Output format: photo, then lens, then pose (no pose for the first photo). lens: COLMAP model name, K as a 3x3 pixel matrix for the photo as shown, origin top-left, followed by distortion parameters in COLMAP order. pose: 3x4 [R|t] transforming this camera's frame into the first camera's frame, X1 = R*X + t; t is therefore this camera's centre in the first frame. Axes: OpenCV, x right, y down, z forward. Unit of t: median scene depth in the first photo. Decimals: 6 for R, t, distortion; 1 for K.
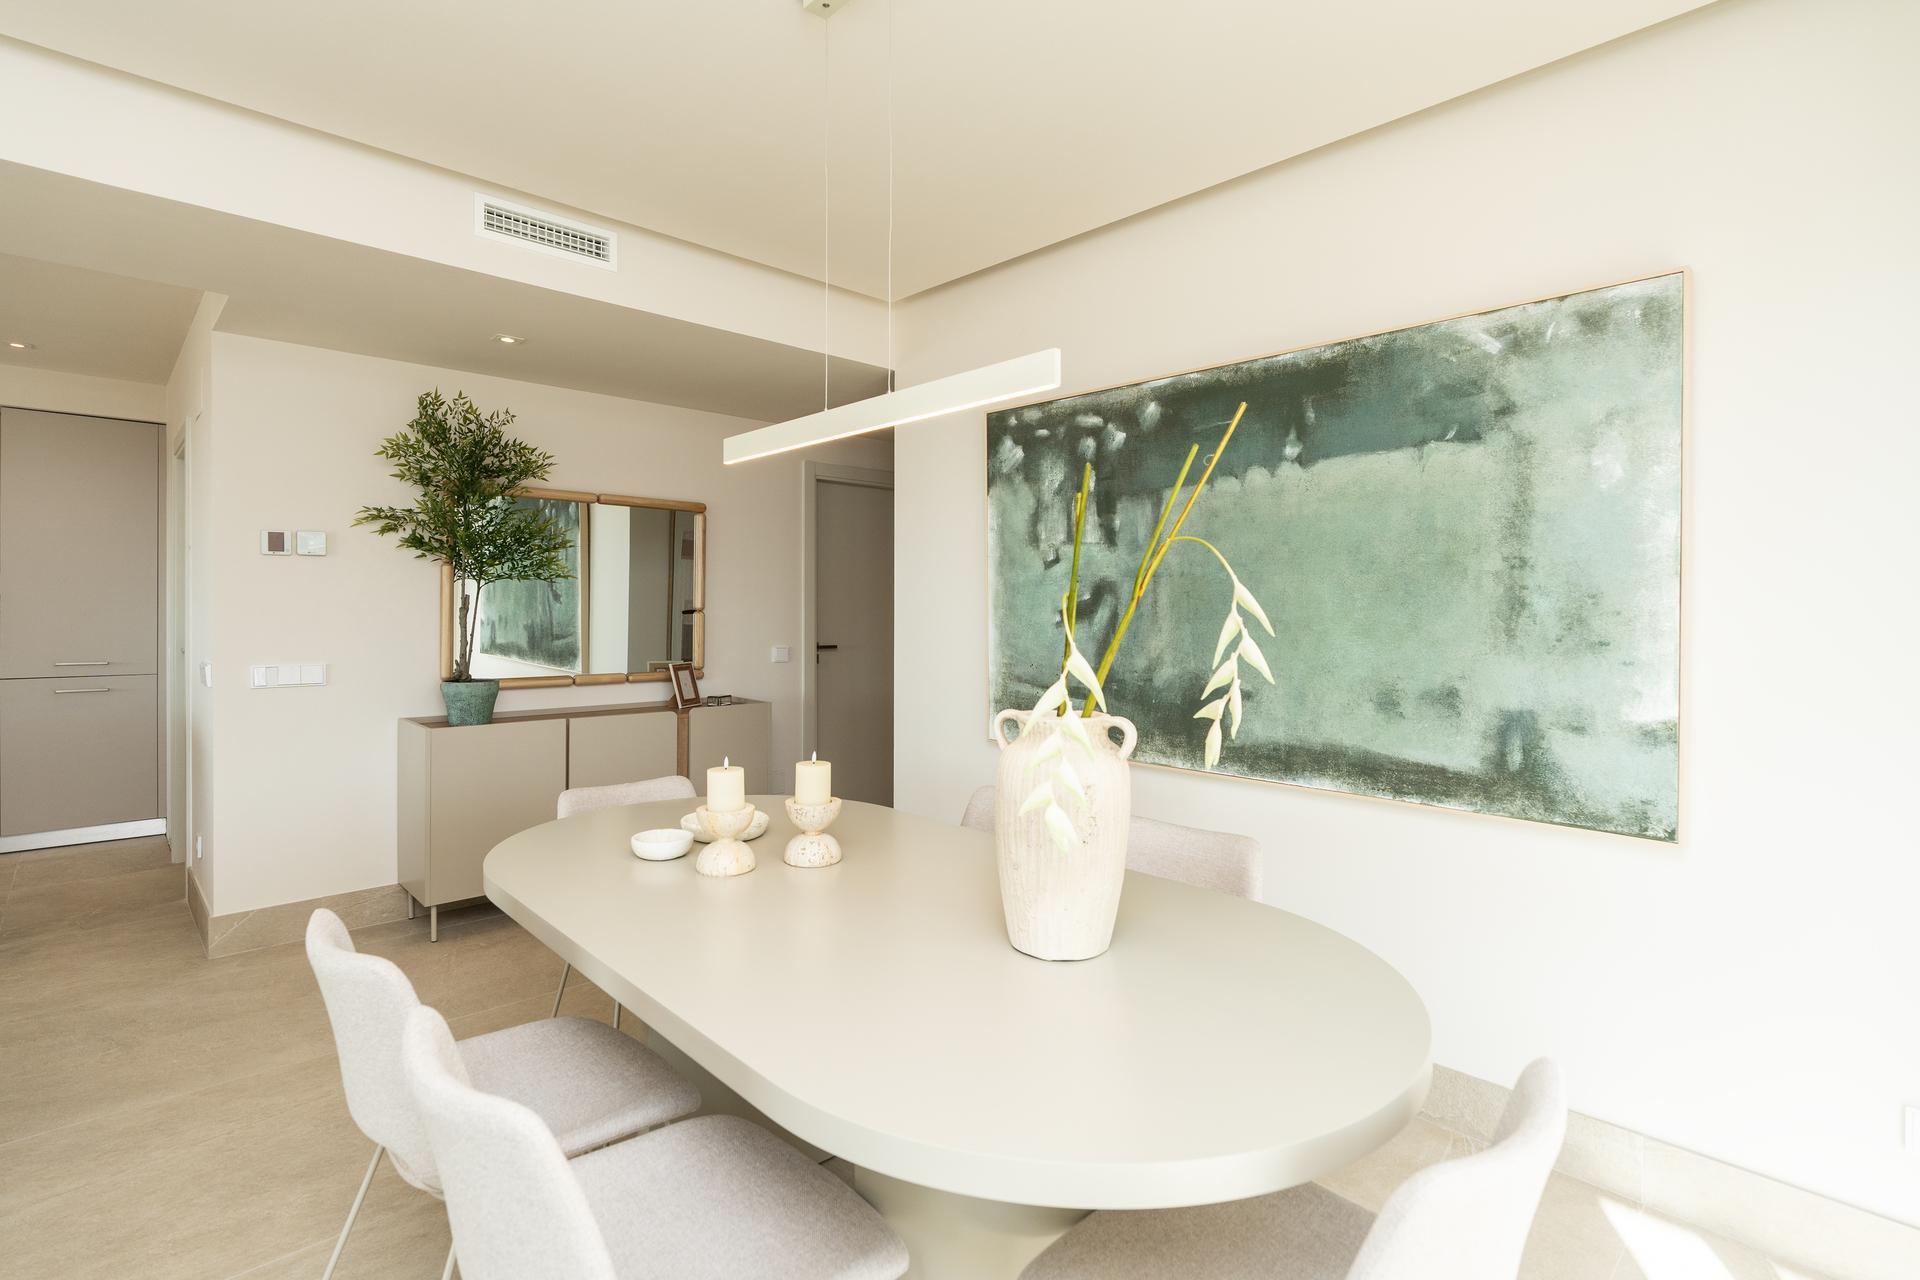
lens RADIAL K [[922.4, 0, 910.8], [0, 922.4, 626.6], [0, 0, 1]] dist [-0.005618, 0.000481]
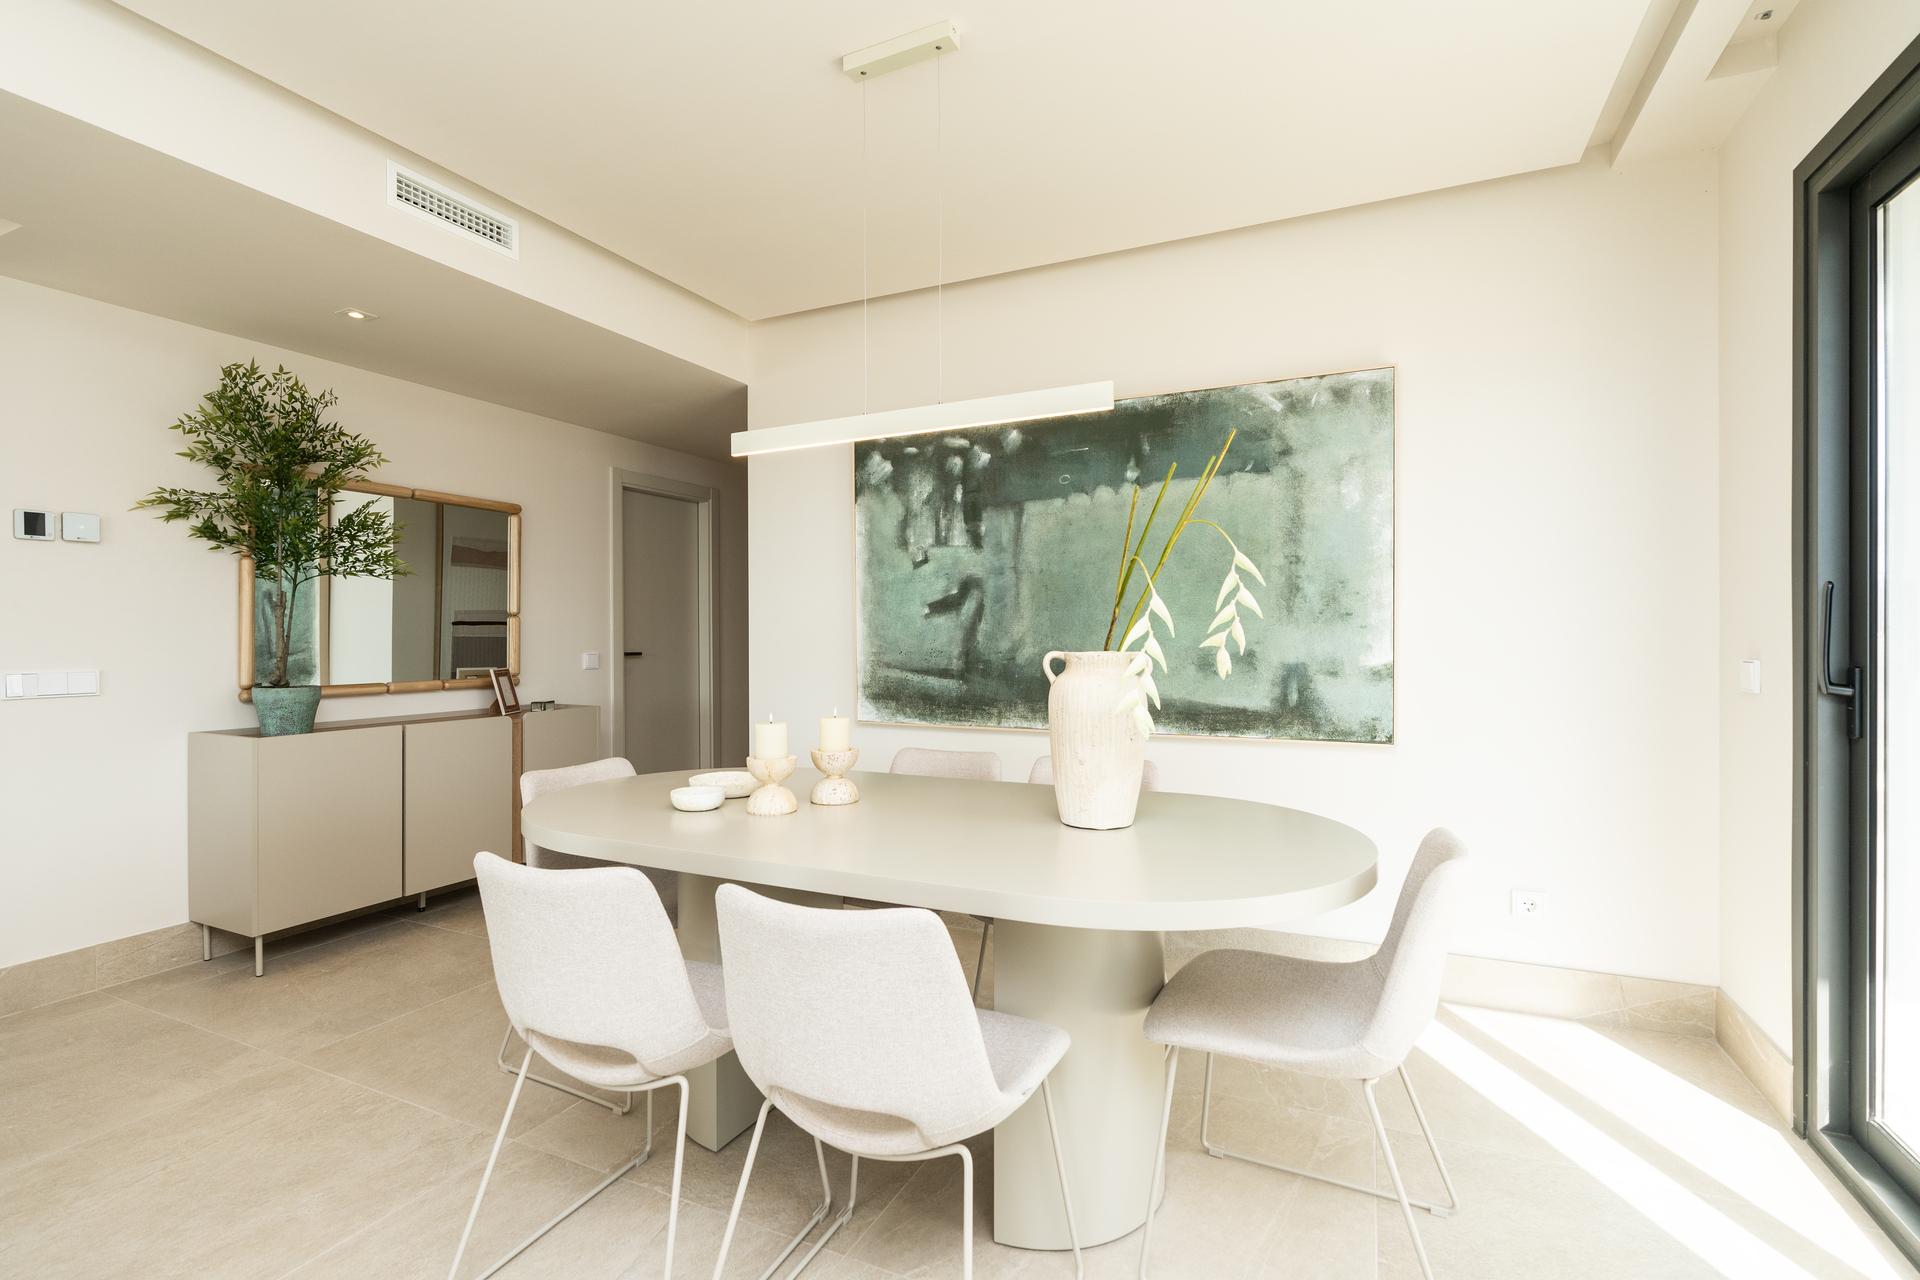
lens RADIAL K [[919.2, 0, 911.9], [0, 919.2, 664.4], [0, 0, 1]] dist [-0.009579, -0.000186]
pose [[0.930580, -0.020673, 0.365505, -0.306709], [0.017885, 0.999779, 0.011011, 0.049297], [-0.365652, -0.003709, 0.930744, -0.079347]]
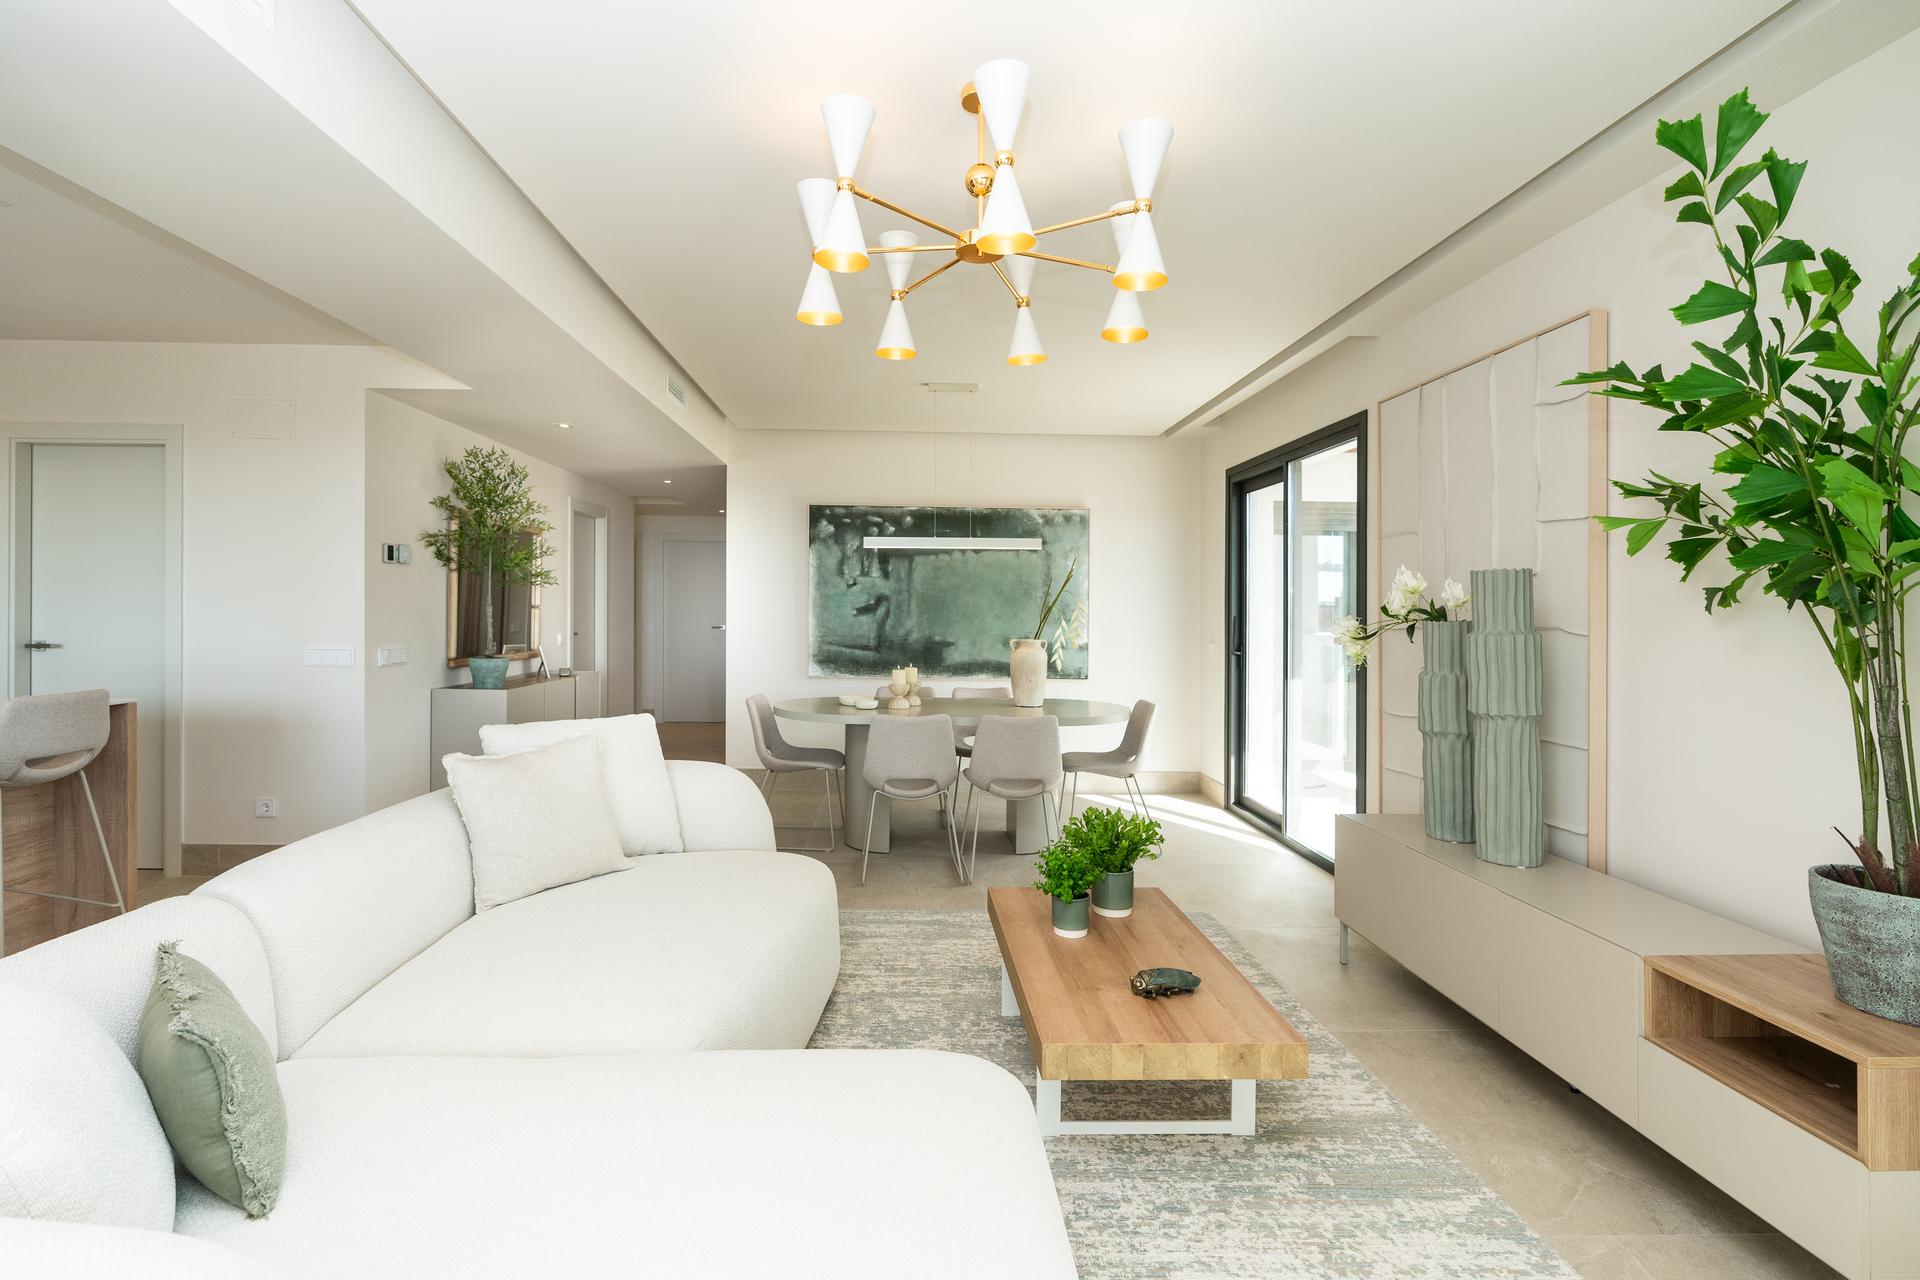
lens RADIAL K [[966.3, 0, 960.0], [0, 966.3, 640.0], [0, 0, 1]] dist [-0.008267, -0.000303]
pose [[0.631830, -0.020490, 0.774836, -1.466189], [0.008412, 0.999773, 0.019579, 0.013334], [-0.775061, -0.005853, 0.631859, -0.580352]]
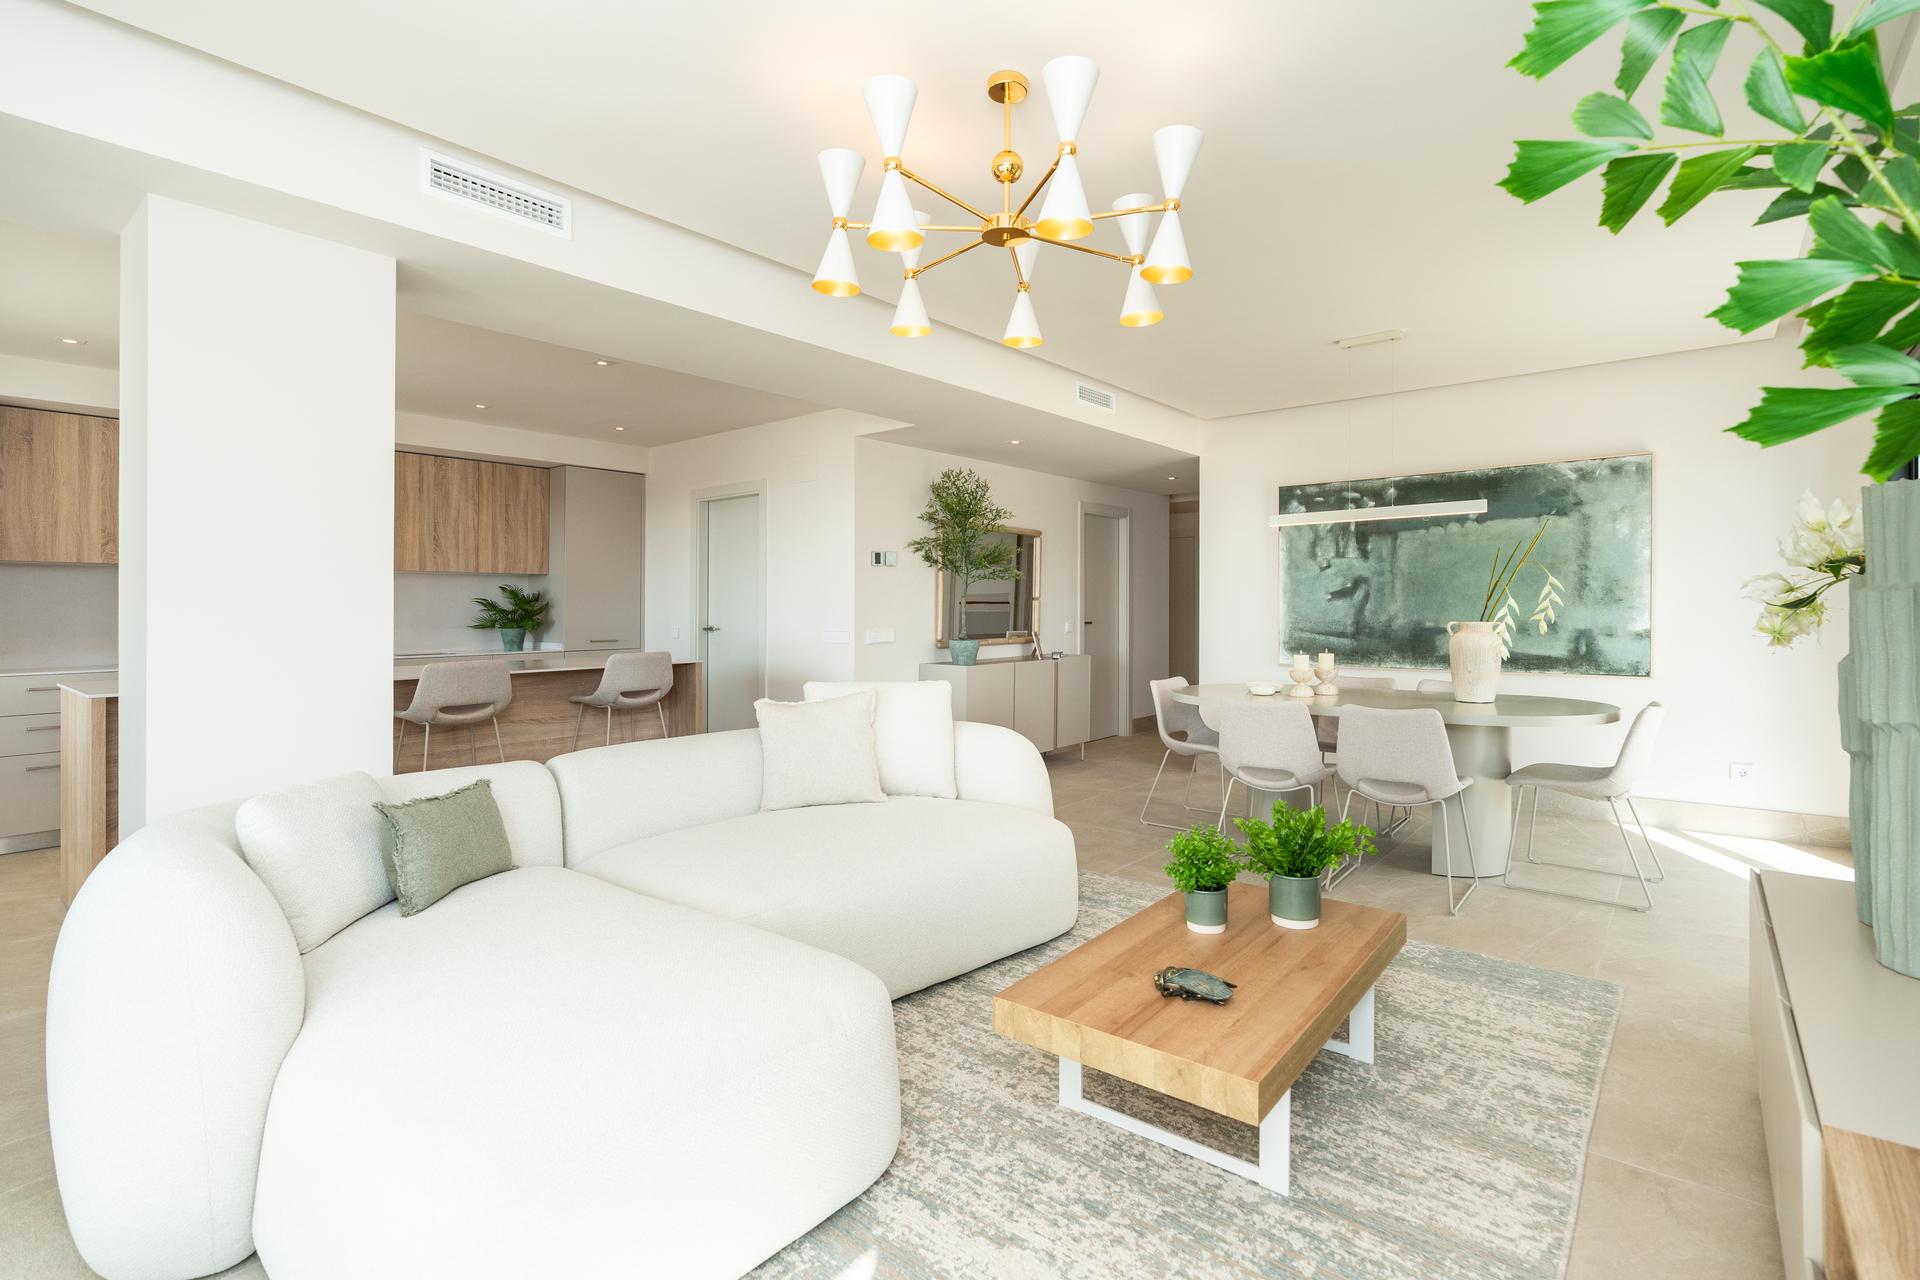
lens RADIAL K [[934.9, 0, 910.7], [0, 934.9, 637.0], [0, 0, 1]] dist [-0.001971, 0.000509]
pose [[0.990726, -0.016803, 0.134833, -1.040516], [0.015626, 0.999830, 0.009780, 0.044969], [-0.134974, -0.007583, 0.990820, -0.868133]]
